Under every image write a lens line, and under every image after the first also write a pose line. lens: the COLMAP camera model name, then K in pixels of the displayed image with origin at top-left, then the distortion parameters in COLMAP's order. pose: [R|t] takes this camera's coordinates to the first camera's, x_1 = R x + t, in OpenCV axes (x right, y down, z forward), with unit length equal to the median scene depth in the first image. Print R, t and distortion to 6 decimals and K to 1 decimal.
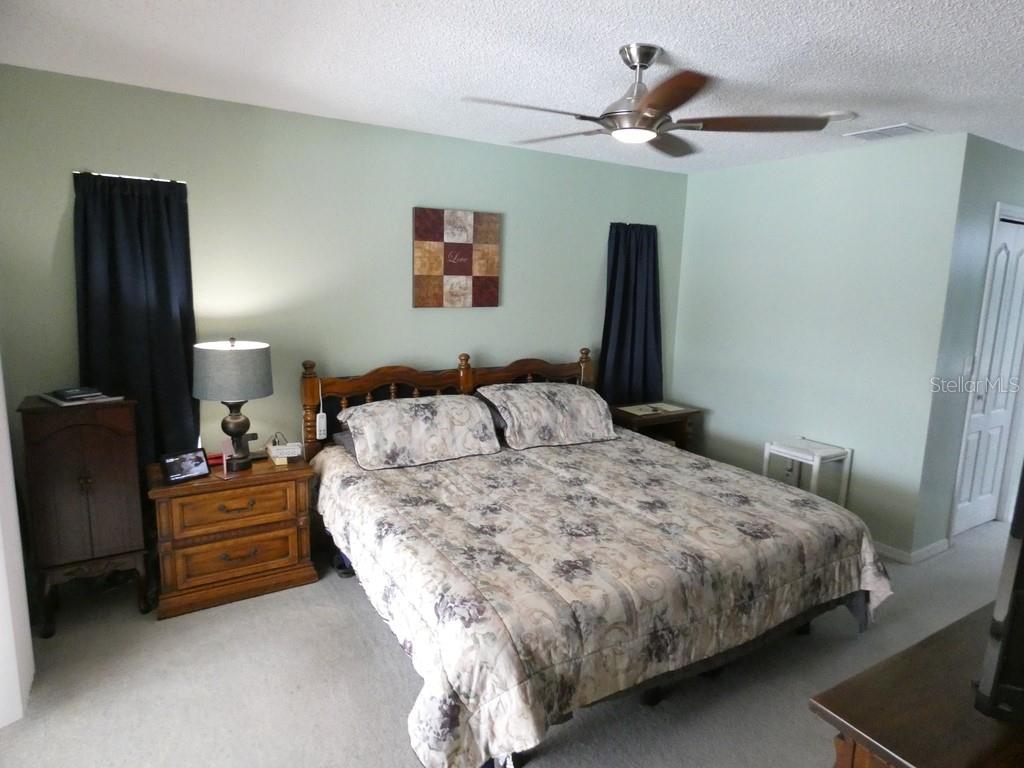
lens RADIAL K [[608.5, 0, 512.0], [0, 608.5, 384.0], [0, 0, 1]] dist [-0.002762, -0.000233]
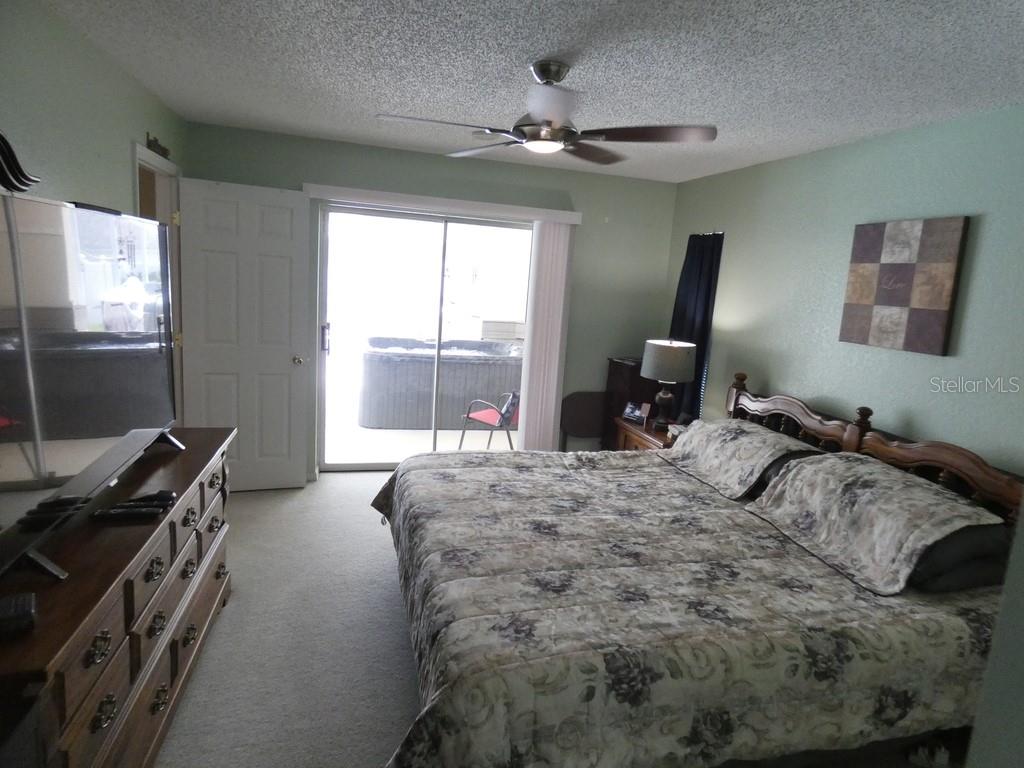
lens RADIAL K [[596.3, 0, 512.0], [0, 596.3, 384.0], [0, 0, 1]] dist [-0.066144, -0.000402]
pose [[-0.279113, 0.124132, -0.952201, 0.822291], [-0.230270, 0.954024, 0.191868, -0.129217], [0.932240, 0.272816, -0.237697, 0.848640]]
